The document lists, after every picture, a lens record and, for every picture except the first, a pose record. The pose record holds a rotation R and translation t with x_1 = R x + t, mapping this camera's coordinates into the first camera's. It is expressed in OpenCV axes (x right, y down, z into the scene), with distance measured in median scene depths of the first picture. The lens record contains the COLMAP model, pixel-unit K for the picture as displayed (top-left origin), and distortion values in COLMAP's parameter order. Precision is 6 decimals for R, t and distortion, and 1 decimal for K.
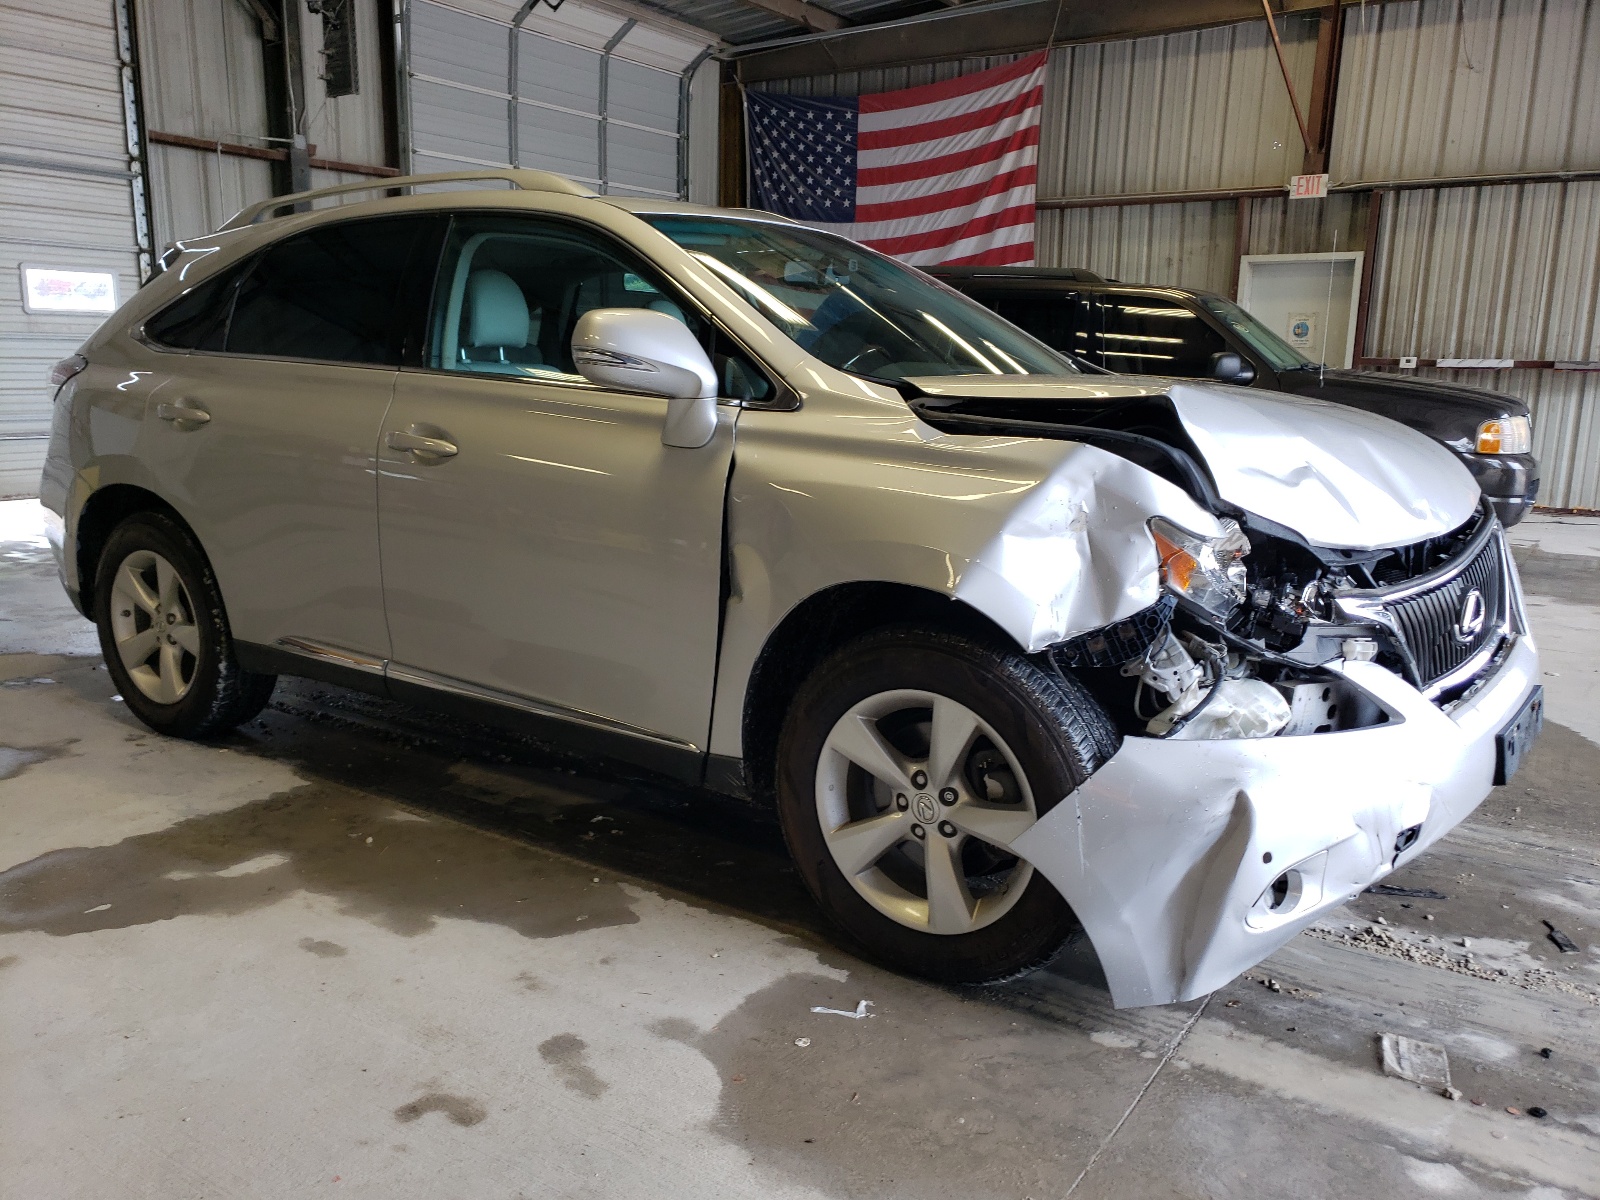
lens RADIAL K [[1255.2, 0, 800.0], [0, 1255.2, 600.0], [0, 0, 1]] dist [0.001836, 0.004301]
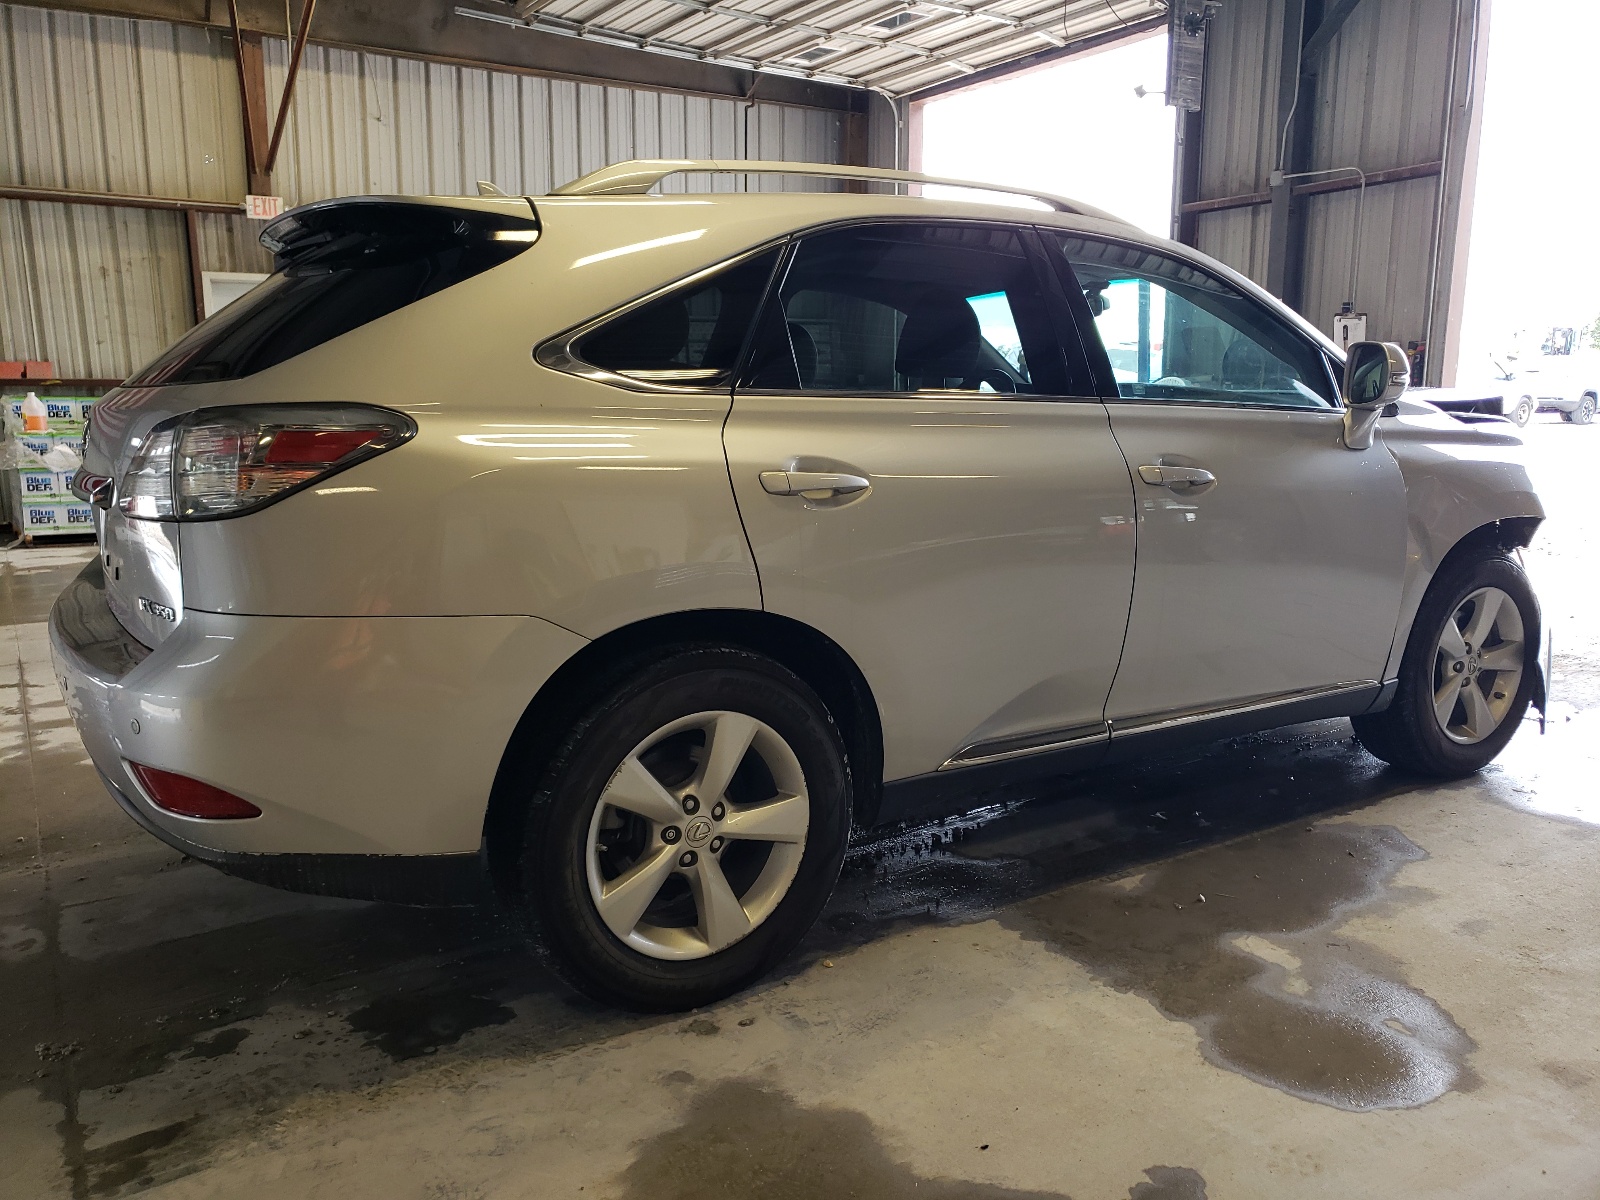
lens RADIAL K [[1234.9, 0, 800.0], [0, 1234.9, 600.0], [0, 0, 1]] dist [0.002884, -0.002859]
pose [[0.394214, -0.168932, 0.903359, -1.041814], [0.180314, 0.978072, 0.104217, -0.146162], [-0.901156, 0.121805, 0.416030, 0.713874]]
